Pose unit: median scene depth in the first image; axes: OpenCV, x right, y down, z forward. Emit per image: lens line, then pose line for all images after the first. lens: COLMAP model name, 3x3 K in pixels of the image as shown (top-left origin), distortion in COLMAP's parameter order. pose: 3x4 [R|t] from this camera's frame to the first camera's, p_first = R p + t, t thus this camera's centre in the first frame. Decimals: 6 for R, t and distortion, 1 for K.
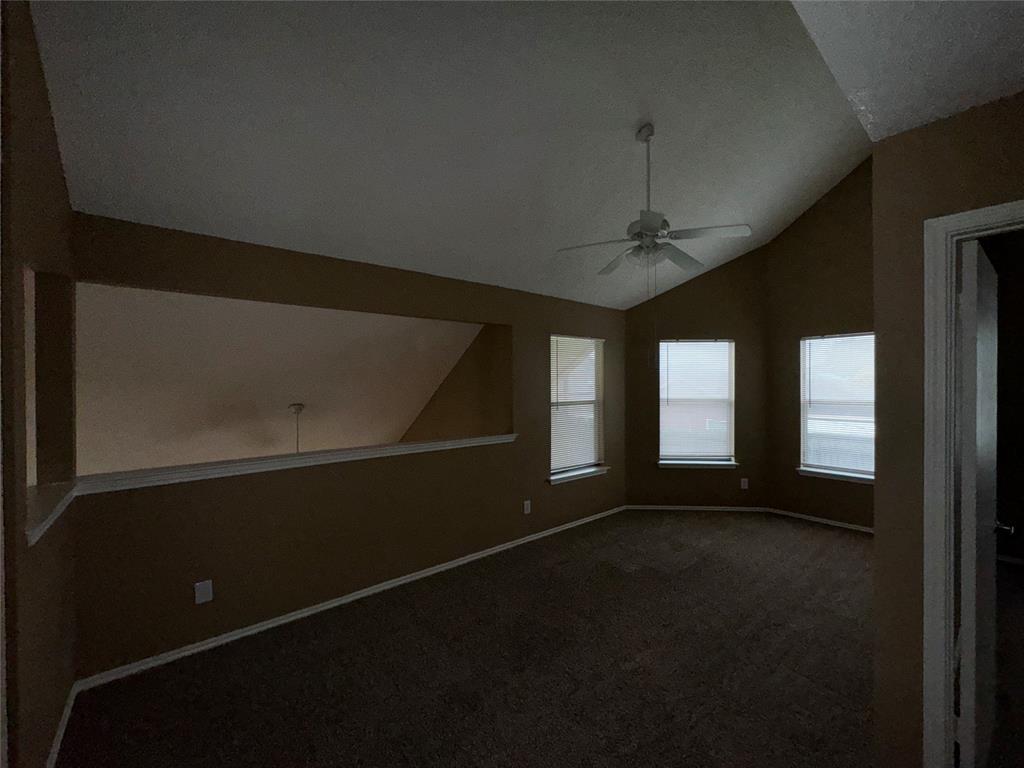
lens RADIAL K [[410.3, 0, 508.4], [0, 410.3, 384.6], [0, 0, 1]] dist [0.000228, -0.000600]
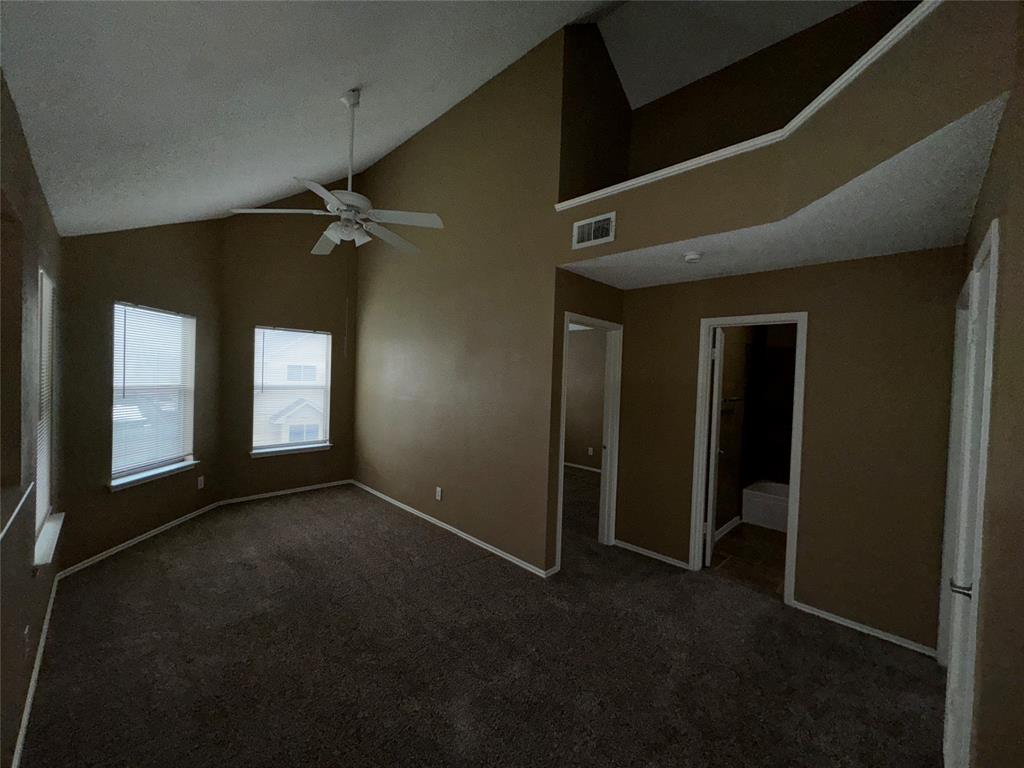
lens RADIAL K [[409.3, 0, 516.1], [0, 409.3, 384.2], [0, 0, 1]] dist [-0.002153, -0.000219]
pose [[-0.111802, -0.021620, 0.993495, -0.383916], [-0.027980, 0.999435, 0.018600, -0.004005], [-0.993337, -0.025718, -0.112343, 0.460892]]
